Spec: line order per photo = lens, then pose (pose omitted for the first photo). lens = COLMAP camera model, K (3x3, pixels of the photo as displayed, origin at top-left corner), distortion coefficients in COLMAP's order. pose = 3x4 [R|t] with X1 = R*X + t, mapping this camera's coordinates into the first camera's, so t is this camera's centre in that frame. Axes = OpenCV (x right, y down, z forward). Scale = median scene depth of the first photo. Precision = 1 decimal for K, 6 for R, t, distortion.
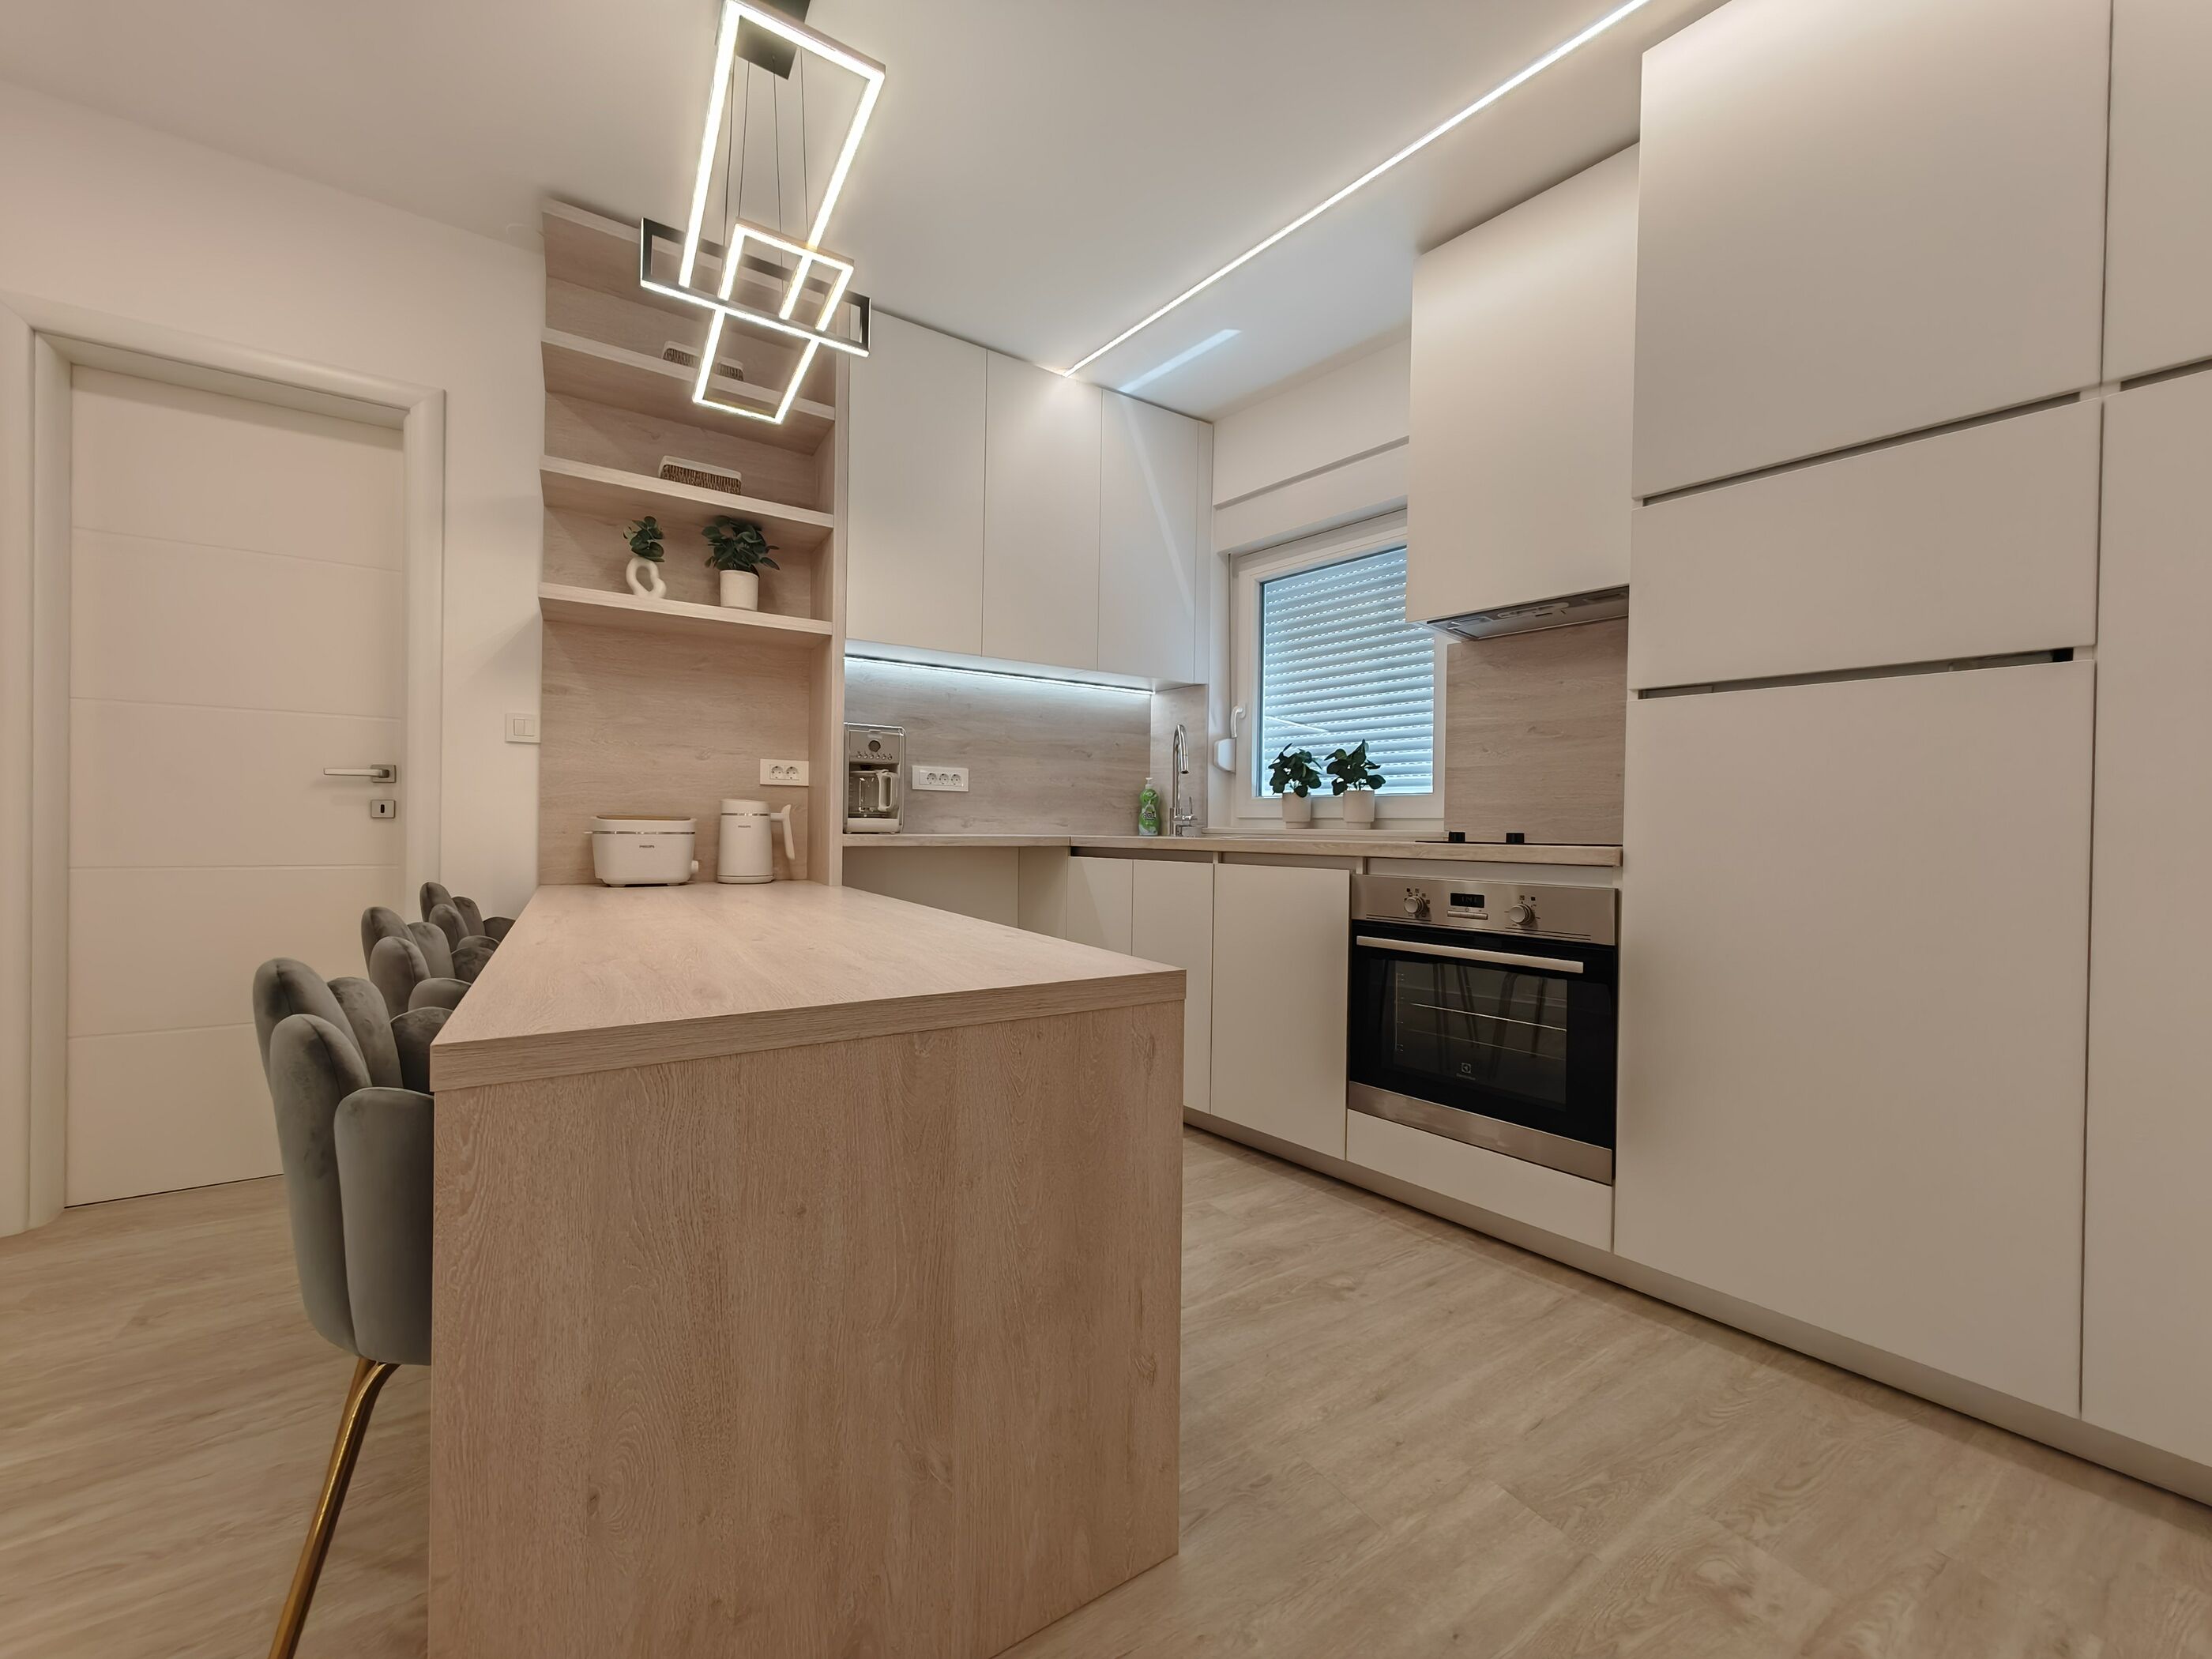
lens RADIAL K [[836.5, 0, 1106.0], [0, 836.5, 829.5], [0, 0, 1]] dist [0.000672, 0.001081]
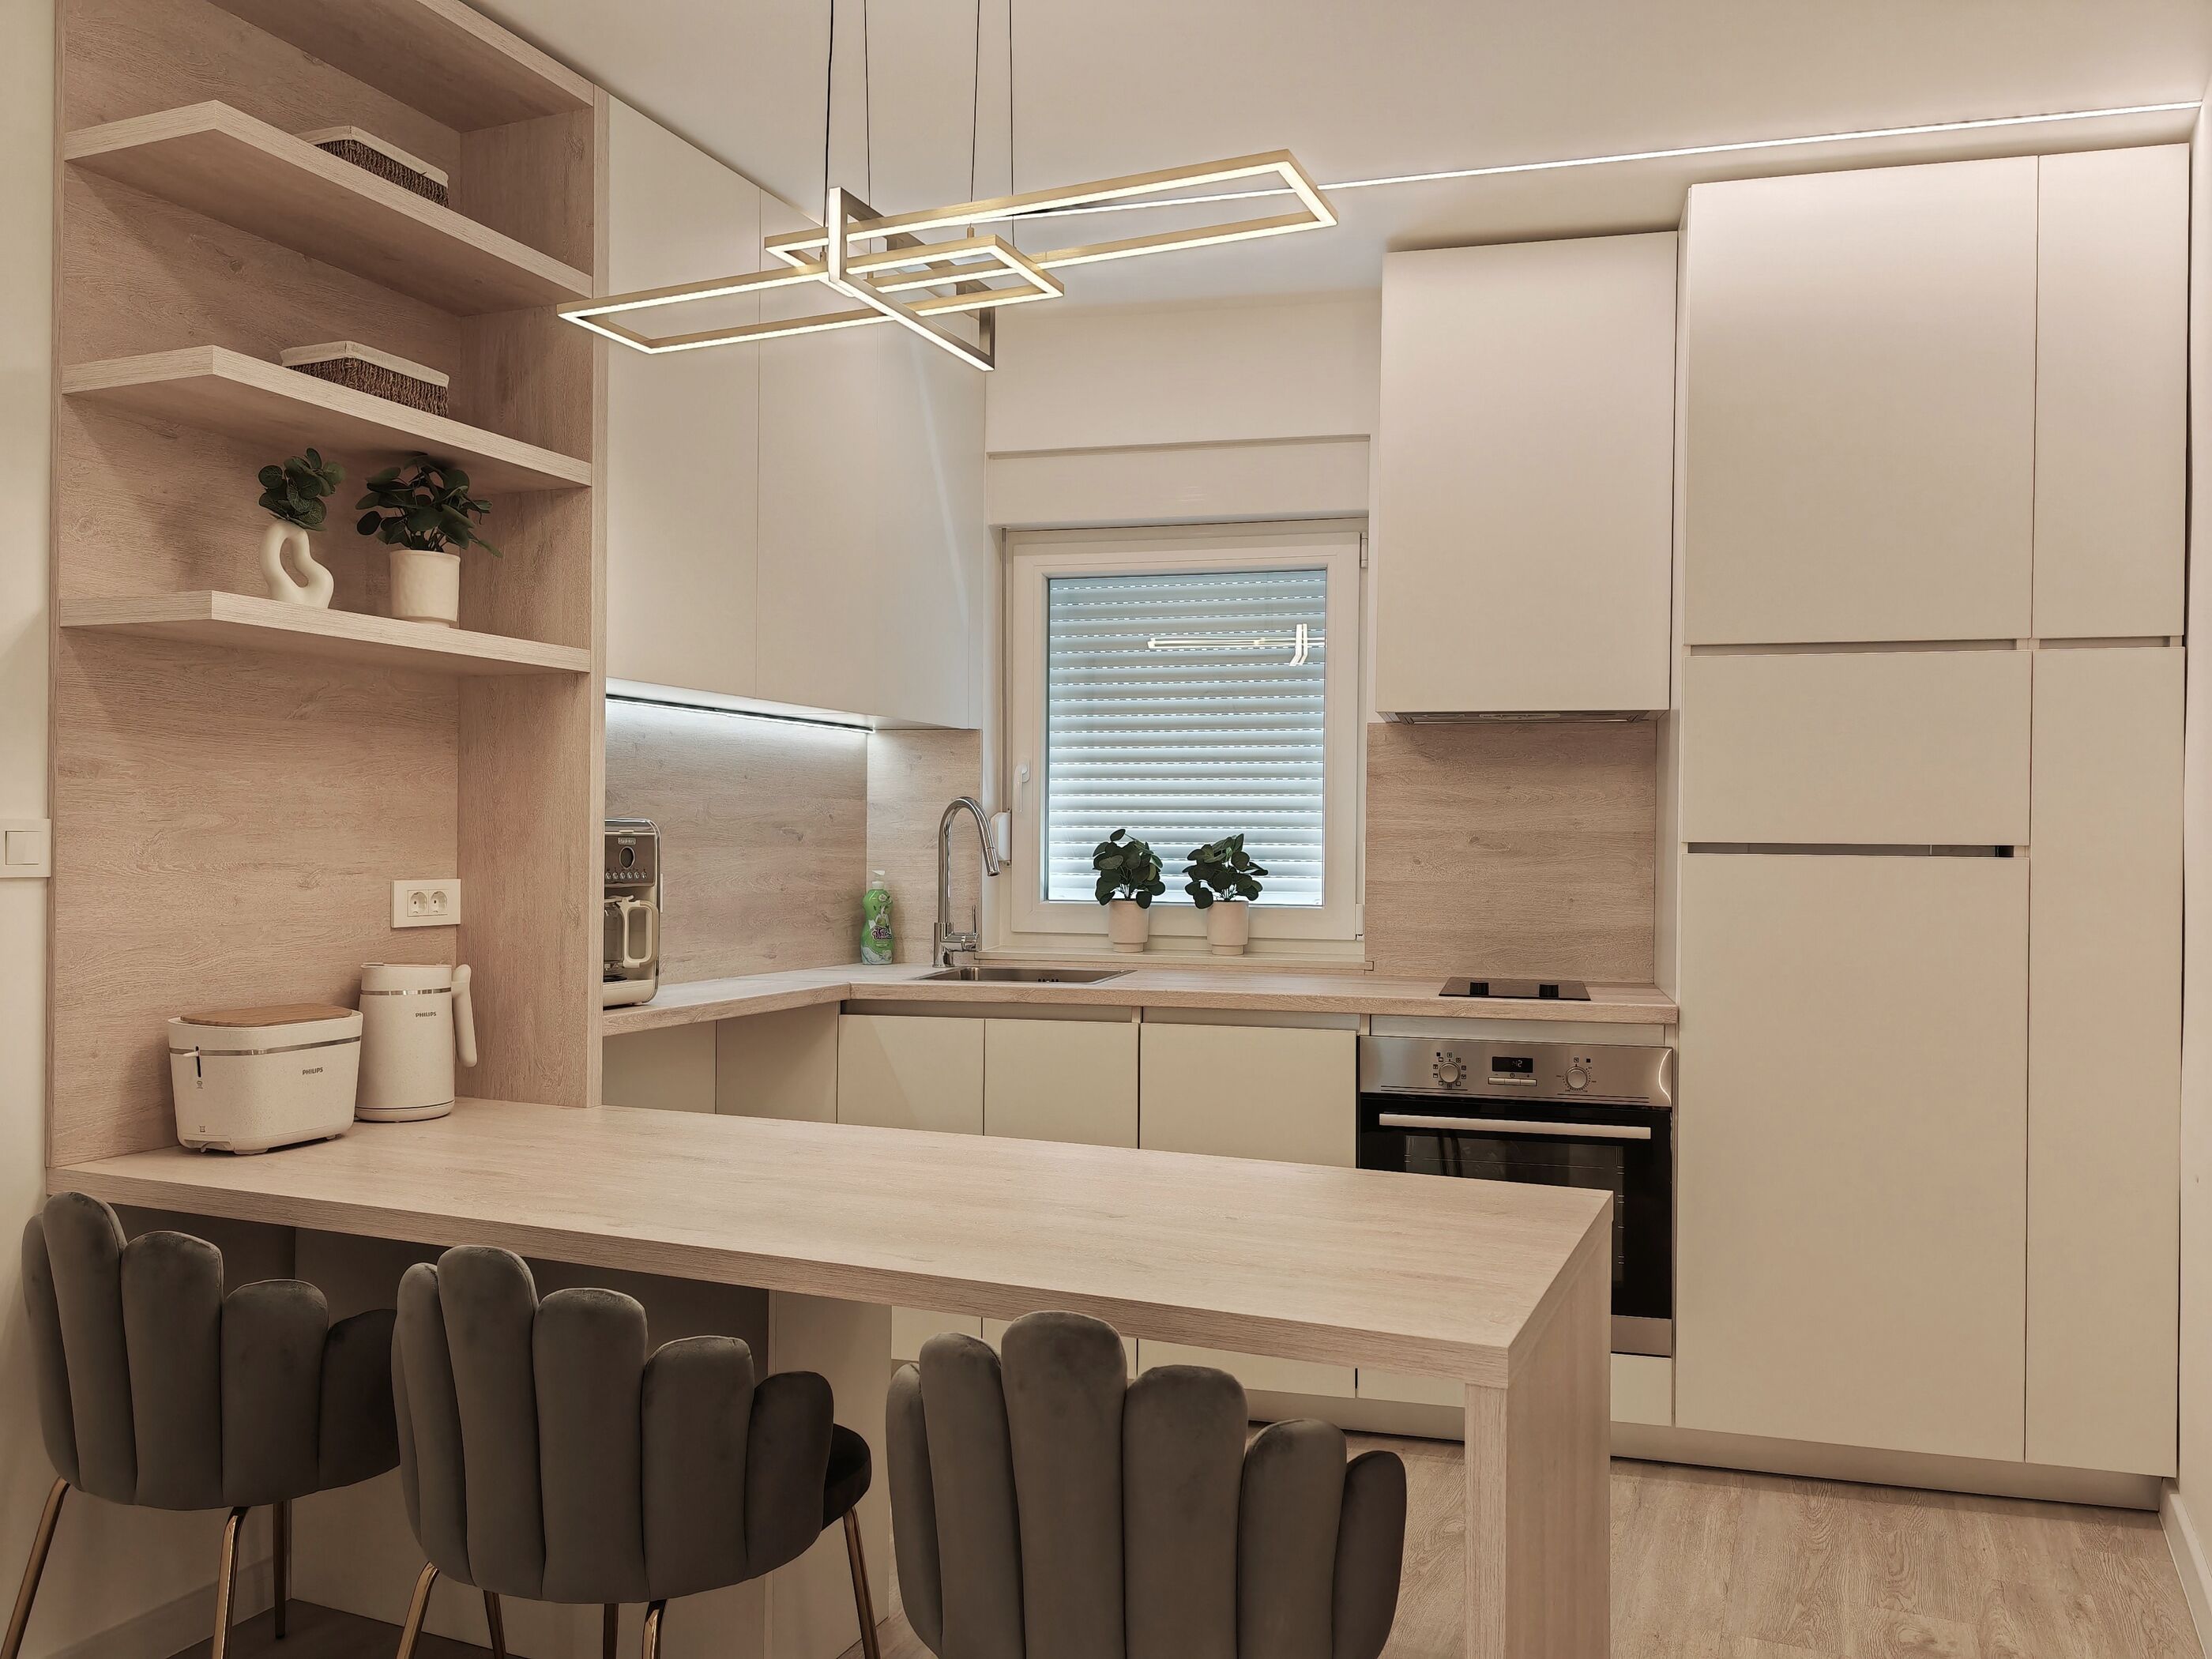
lens RADIAL K [[1675.1, 0, 1101.9], [0, 1675.1, 846.5], [0, 0, 1]] dist [0.068355, -0.069405]
pose [[0.825292, -0.007443, 0.564658, -0.687019], [0.003608, 0.999962, 0.007908, -0.119519], [-0.564695, -0.004489, 0.825287, -0.156286]]
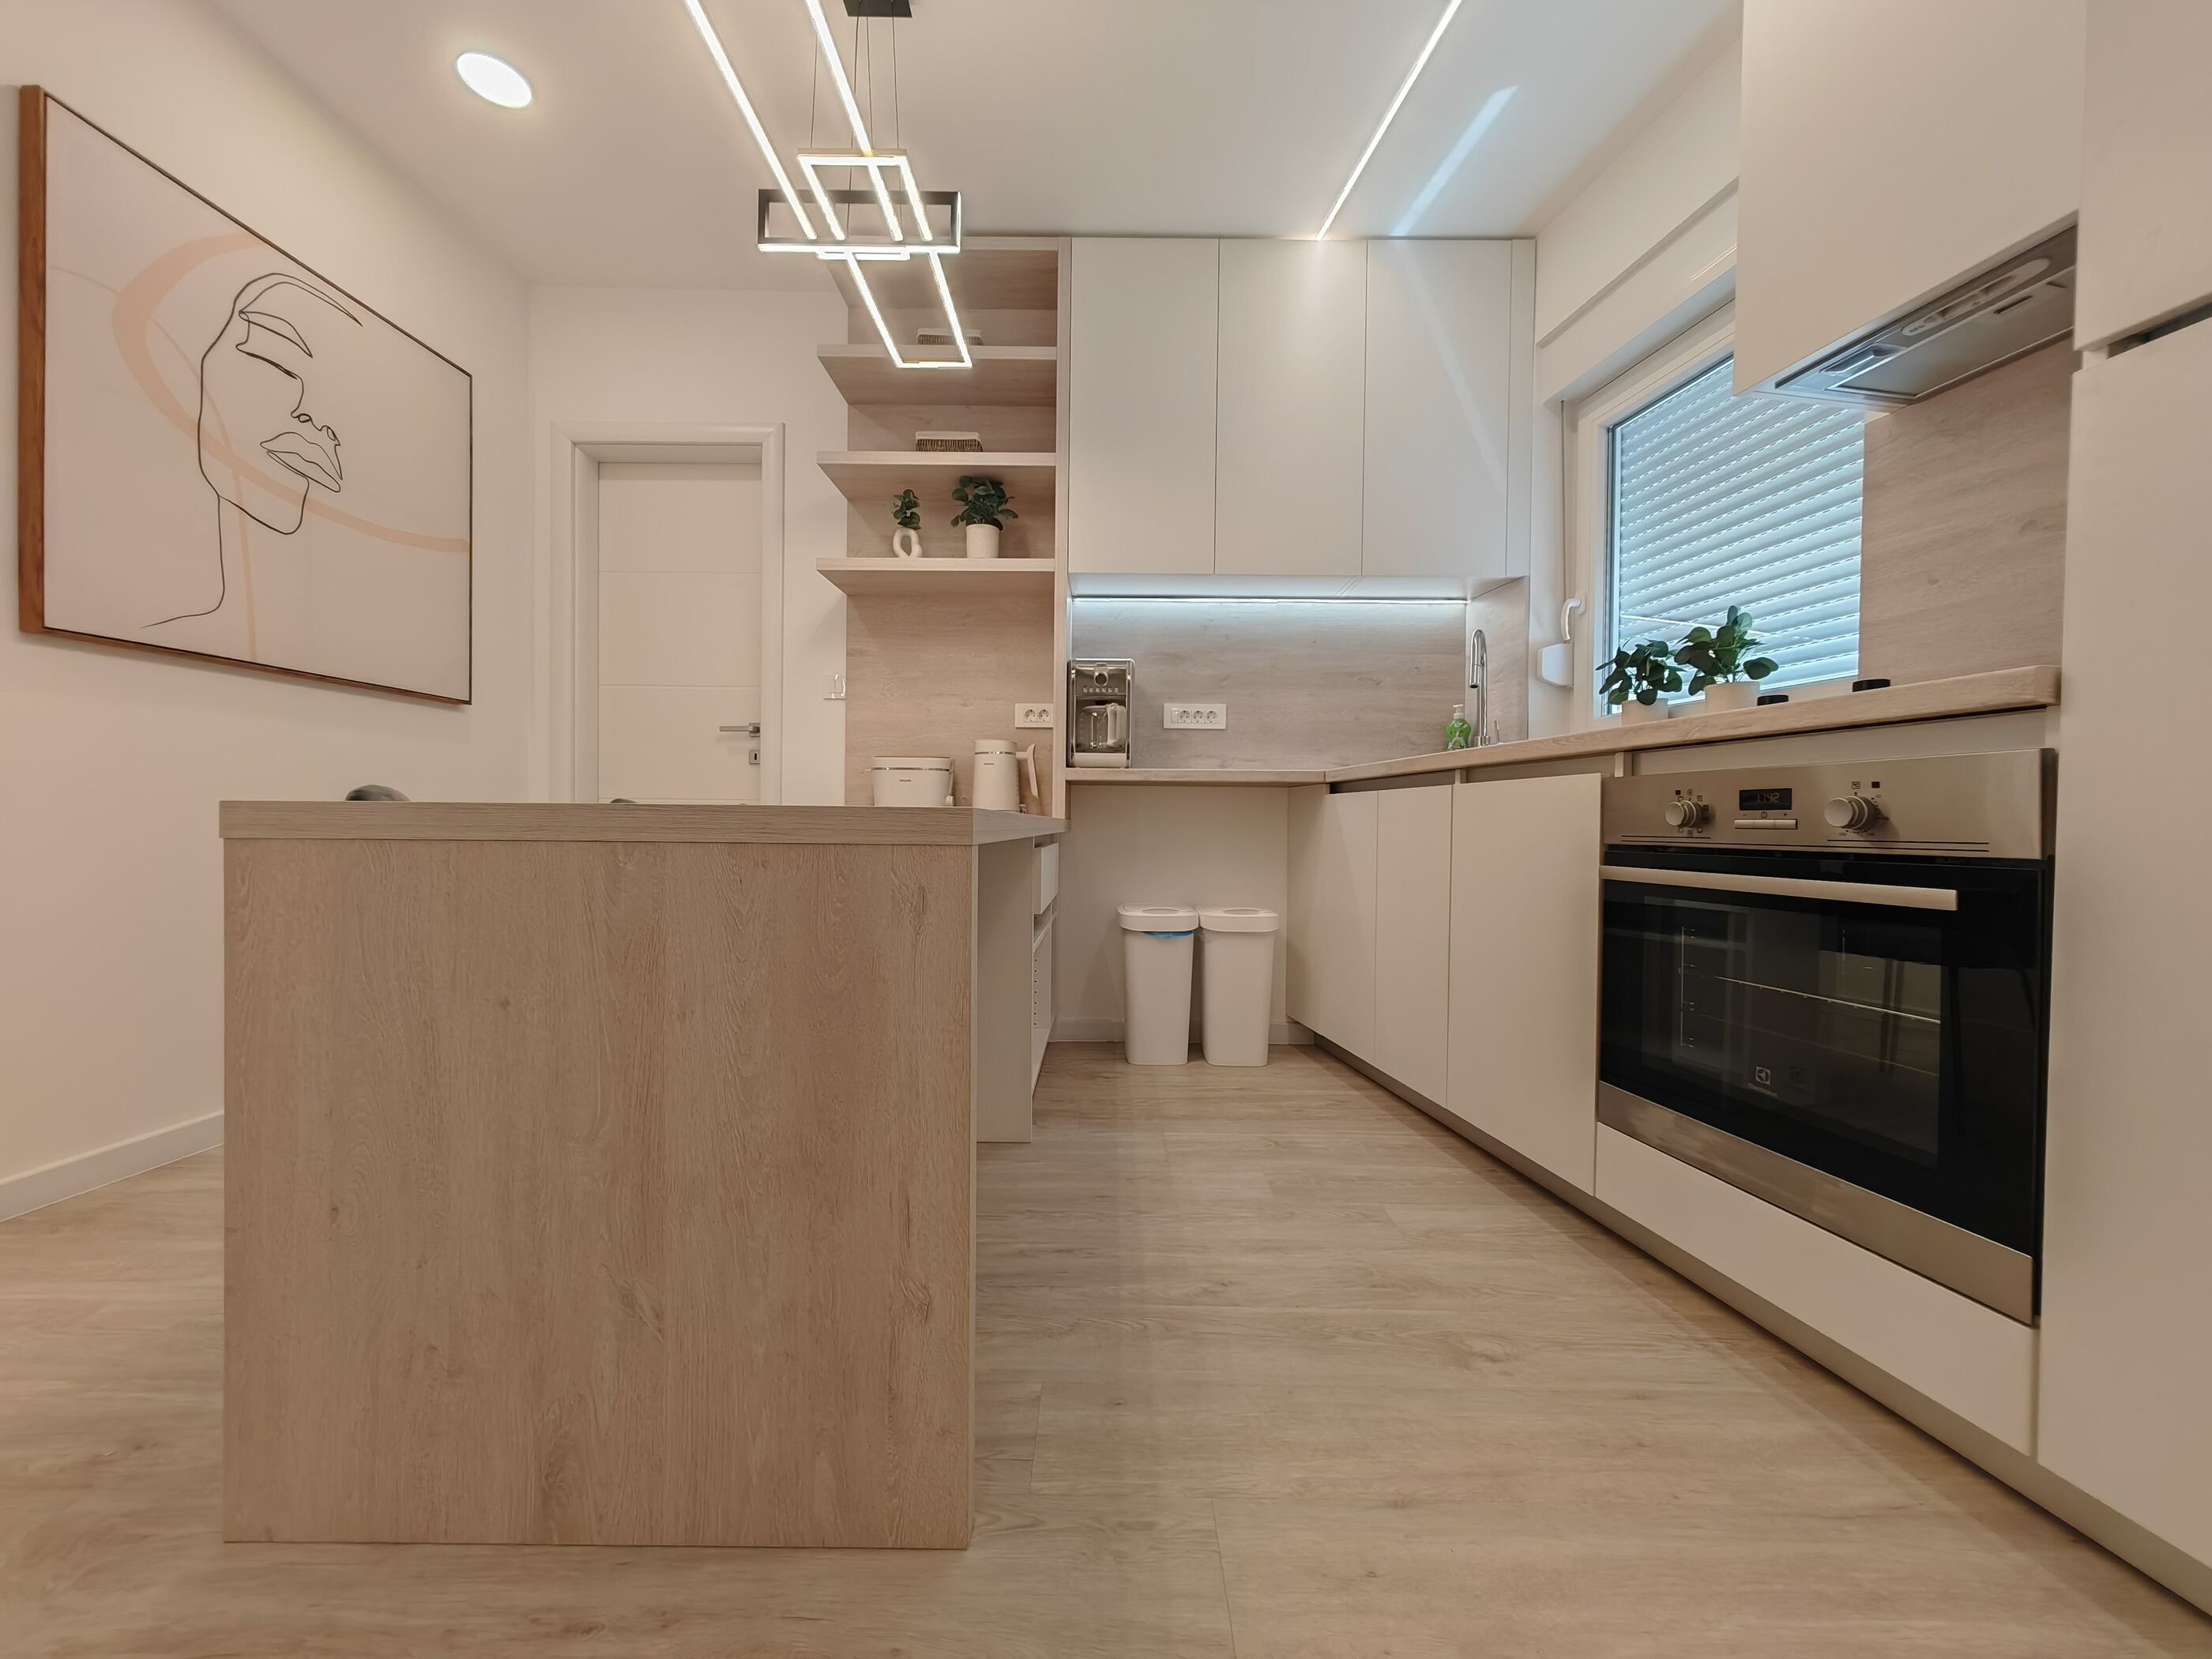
lens RADIAL K [[836.5, 0, 1106.0], [0, 836.5, 829.5], [0, 0, 1]] dist [0.000672, 0.001081]
pose [[0.845128, 0.000382, -0.534564, 0.265349], [-0.000784, 1.000000, -0.000525, 0.080476], [0.534563, 0.000862, 0.845128, 0.173810]]
